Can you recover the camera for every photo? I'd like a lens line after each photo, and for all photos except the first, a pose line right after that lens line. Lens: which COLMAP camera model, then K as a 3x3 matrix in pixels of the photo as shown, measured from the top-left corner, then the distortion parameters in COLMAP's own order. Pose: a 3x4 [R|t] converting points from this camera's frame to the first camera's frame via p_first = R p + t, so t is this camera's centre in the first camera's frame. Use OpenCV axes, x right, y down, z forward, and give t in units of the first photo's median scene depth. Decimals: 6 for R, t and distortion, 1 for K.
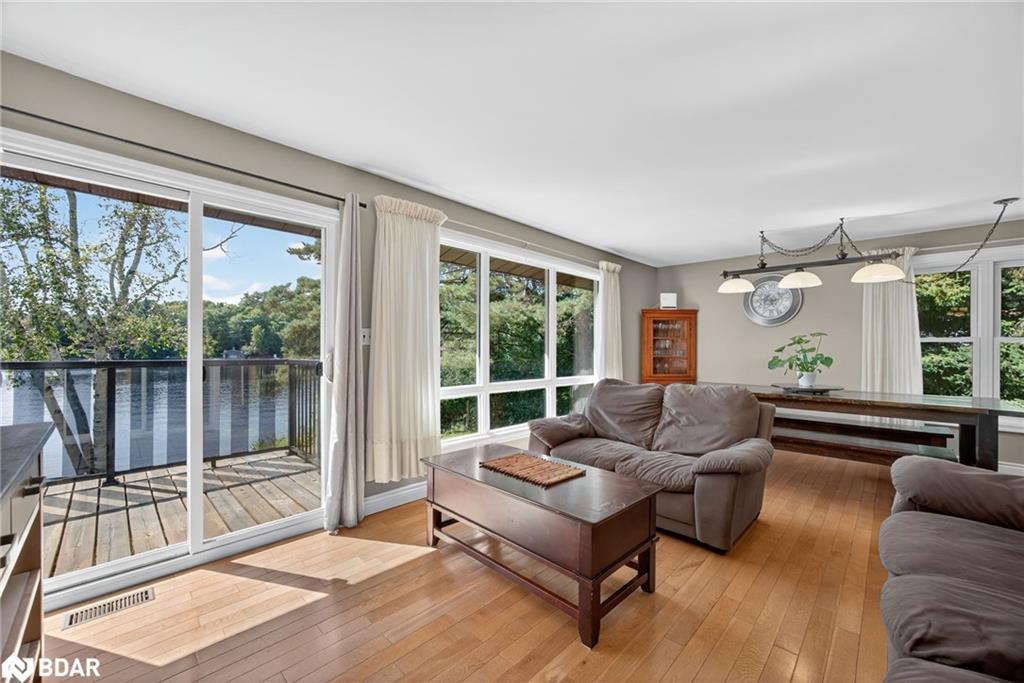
lens RADIAL K [[400.2, 0, 516.7], [0, 400.2, 347.1], [0, 0, 1]] dist [-0.011944, 0.001127]
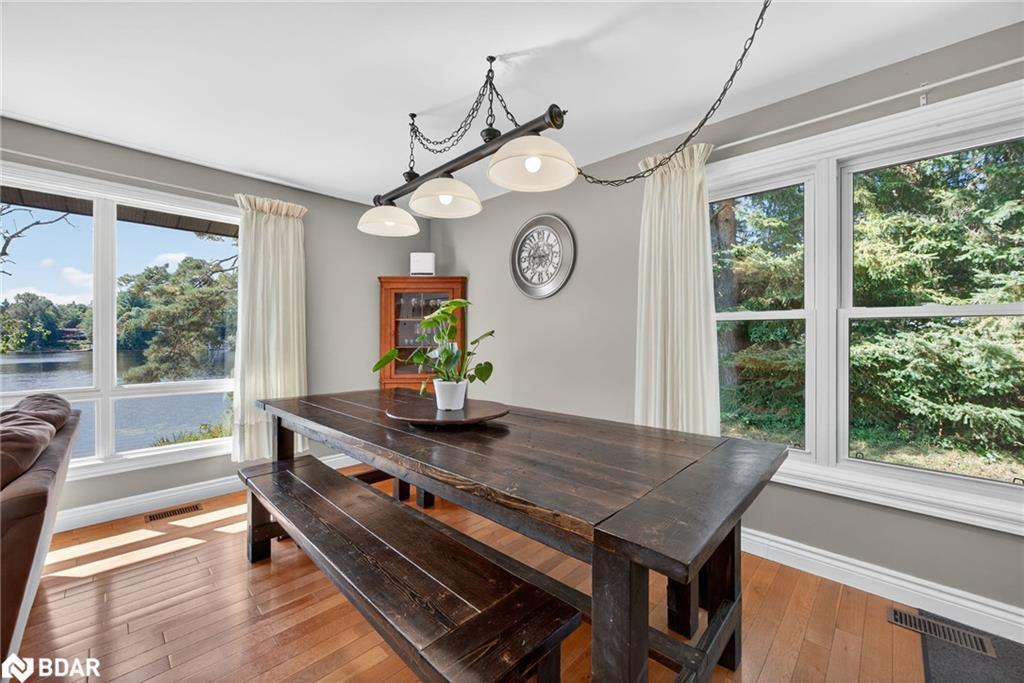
lens RADIAL K [[400.2, 0, 507.8], [0, 400.2, 338.0], [0, 0, 1]] dist [-0.011944, 0.001127]
pose [[0.999949, -0.001966, -0.009954, 0.527202], [0.002002, 0.999992, 0.003559, 0.006504], [0.009947, -0.003579, 0.999944, 0.324096]]
